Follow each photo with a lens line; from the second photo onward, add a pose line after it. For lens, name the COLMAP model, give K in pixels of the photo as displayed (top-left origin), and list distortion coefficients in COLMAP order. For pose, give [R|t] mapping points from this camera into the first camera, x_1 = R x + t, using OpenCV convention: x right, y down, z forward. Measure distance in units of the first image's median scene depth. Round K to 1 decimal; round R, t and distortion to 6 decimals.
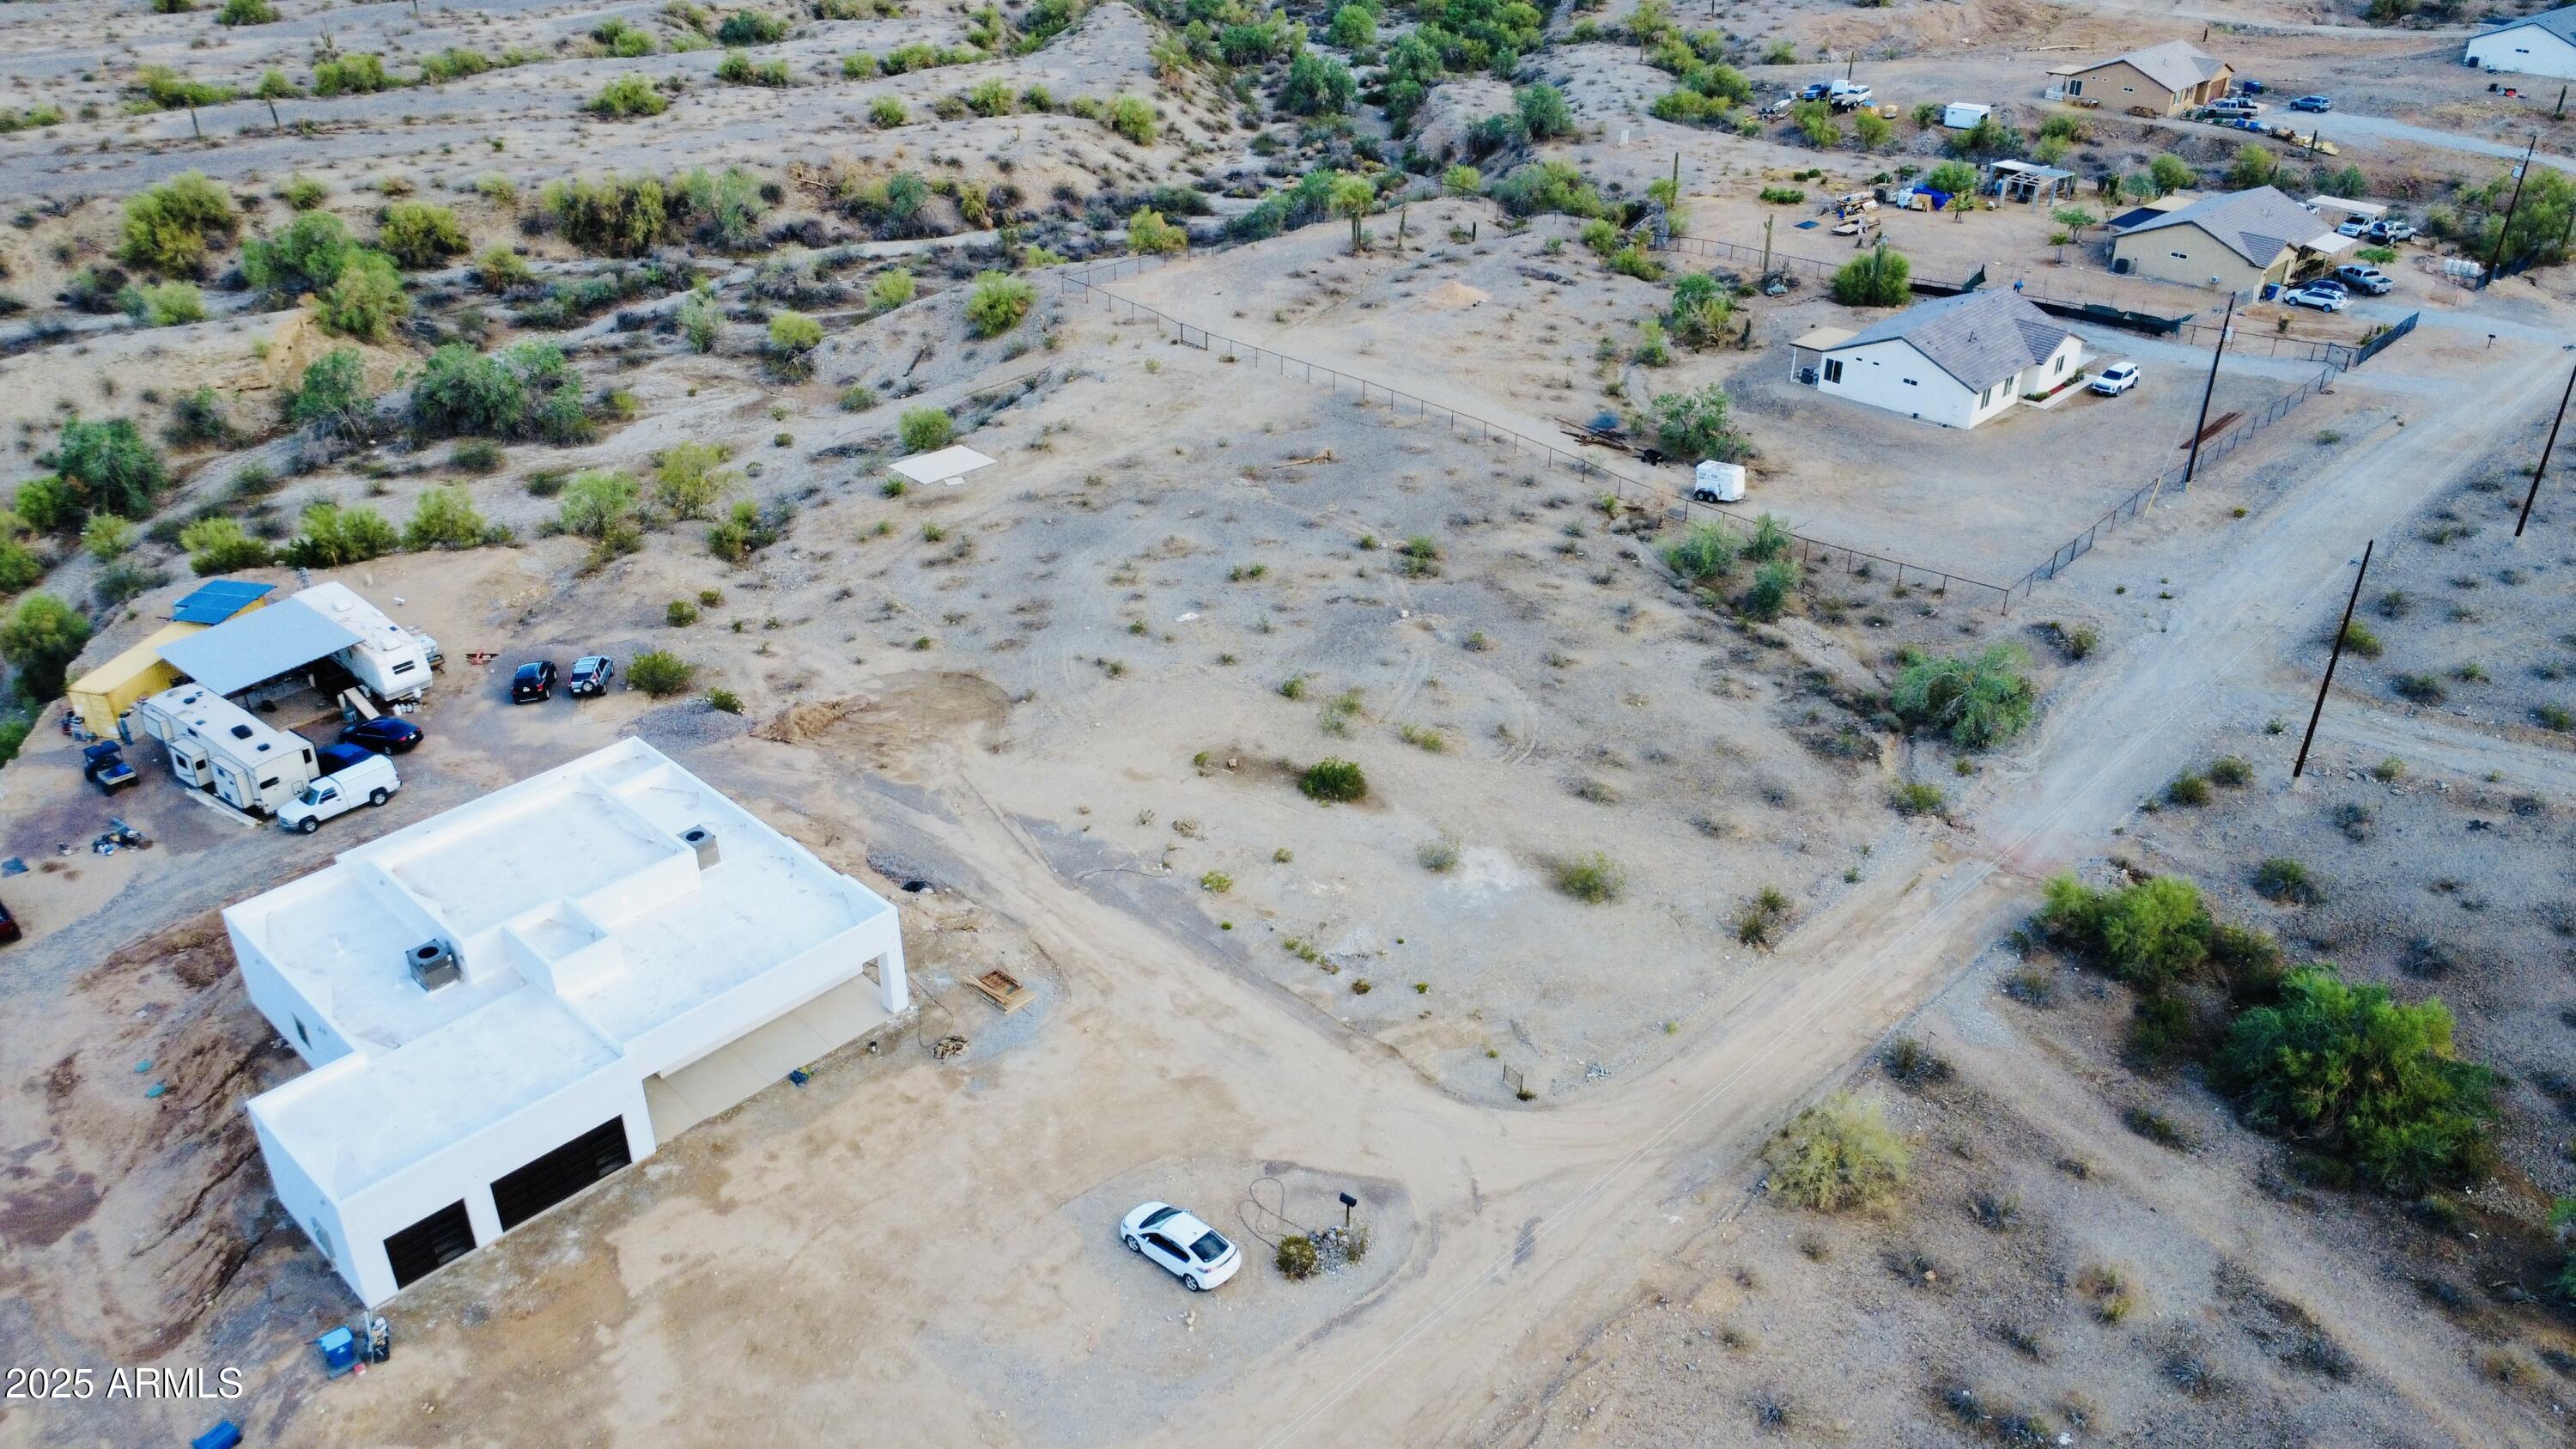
lens RADIAL K [[1935.6, 0, 1278.8], [0, 1935.6, 721.9], [0, 0, 1]] dist [0.007969, -0.002118]
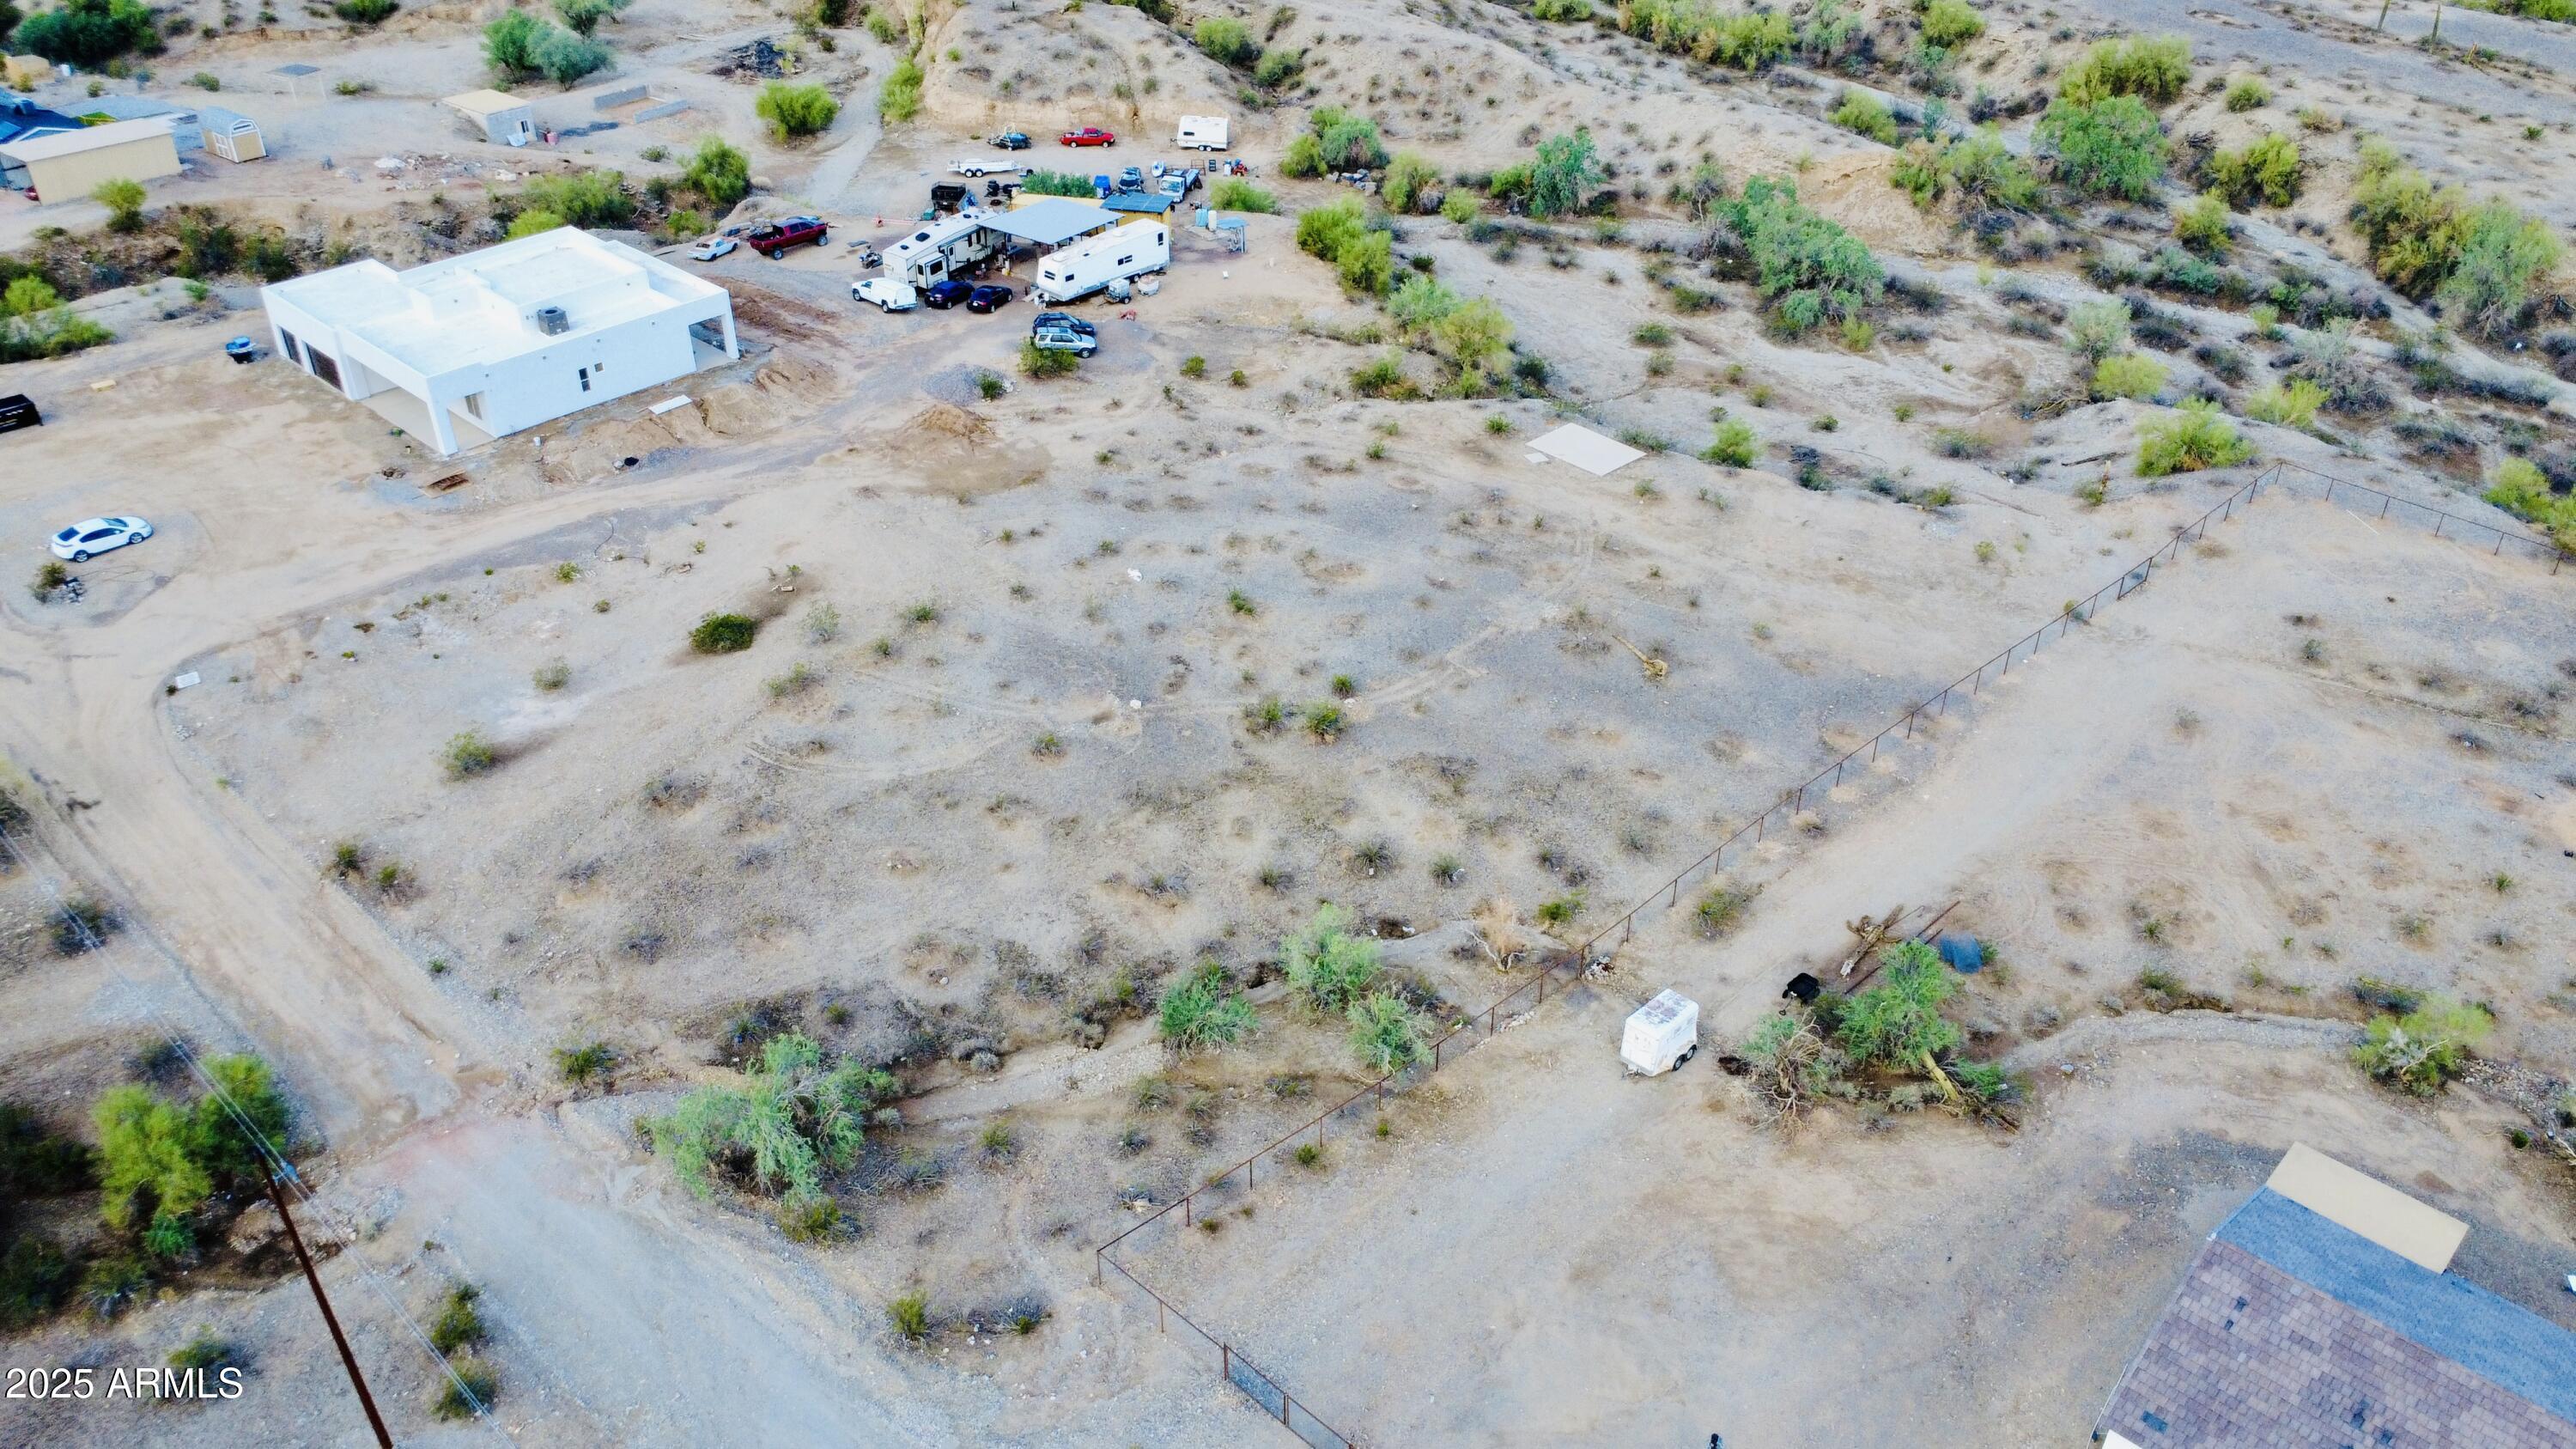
lens RADIAL K [[1935.6, 0, 1278.8], [0, 1935.6, 721.9], [0, 0, 1]] dist [0.007969, -0.002118]
pose [[0.007646, 0.553049, -0.833114, 0.589278], [-0.493639, 0.726633, 0.477833, -0.369092], [0.869633, 0.407604, 0.278562, 0.634233]]
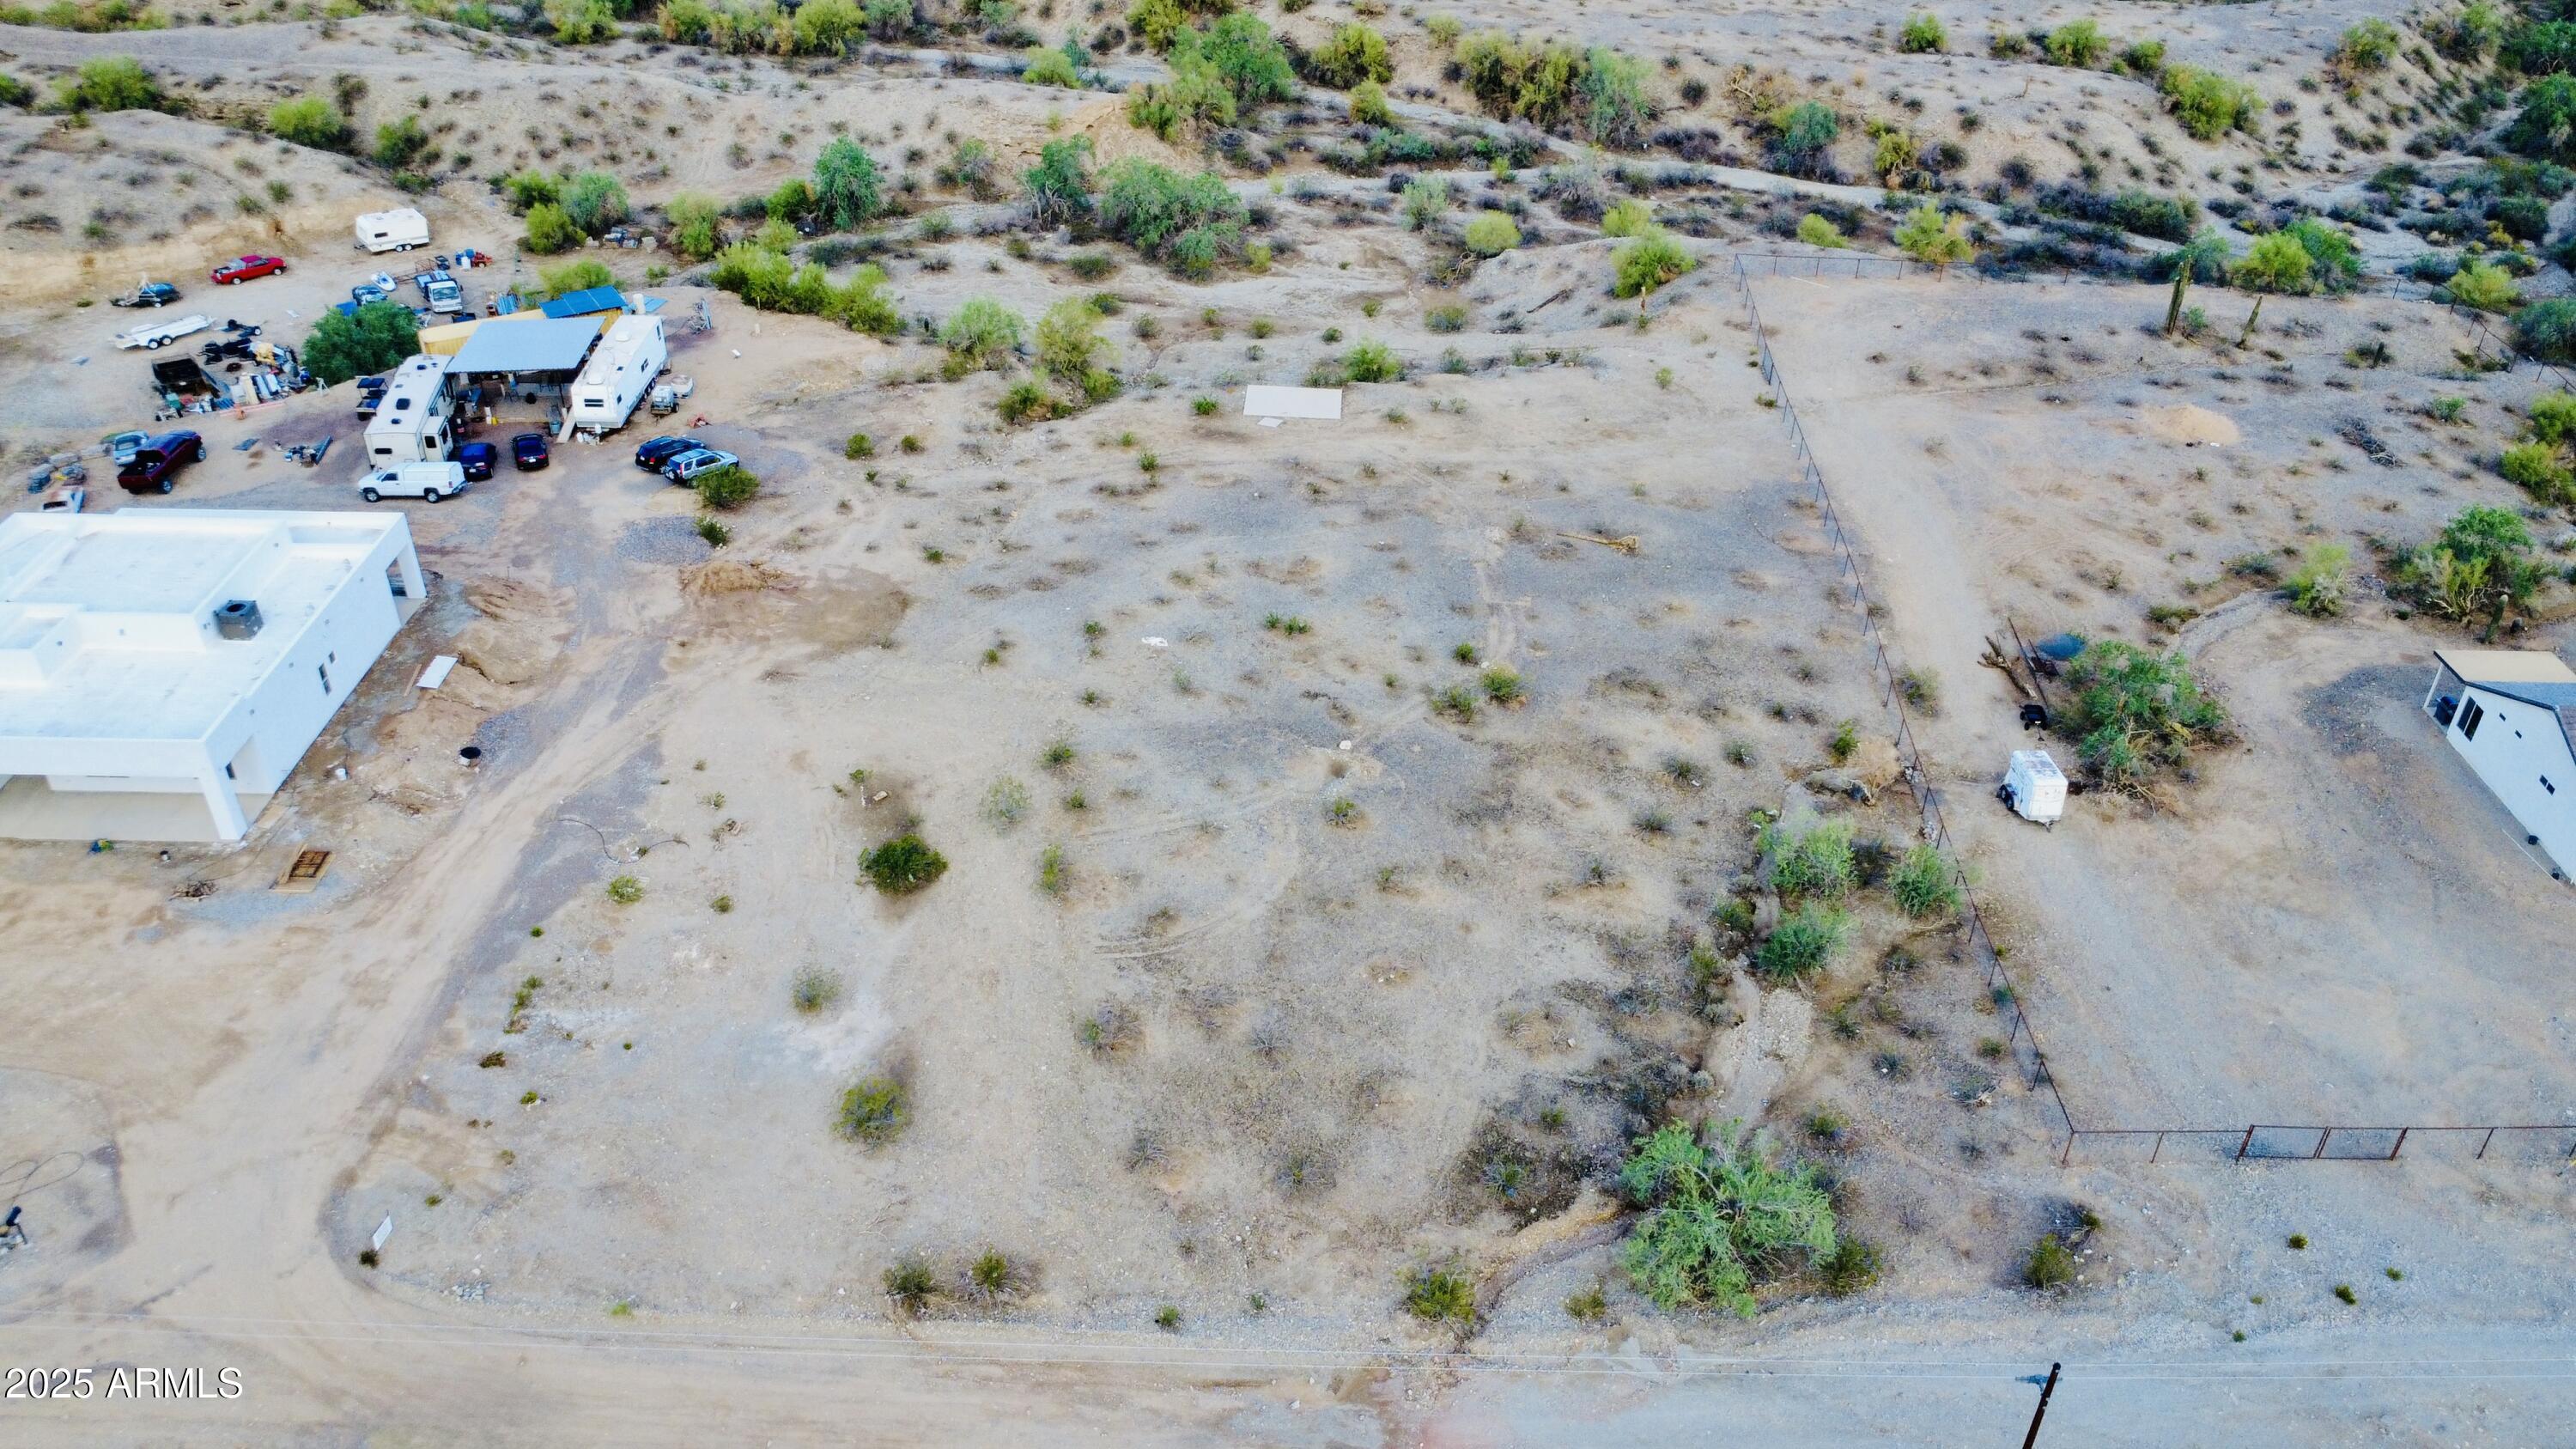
lens RADIAL K [[1935.6, 0, 1278.8], [0, 1935.6, 721.9], [0, 0, 1]] dist [0.007969, -0.002118]
pose [[0.686537, 0.411047, -0.599756, 0.396557], [-0.371599, 0.907360, 0.196498, -0.160884], [0.624965, 0.087965, 0.775681, 0.285725]]
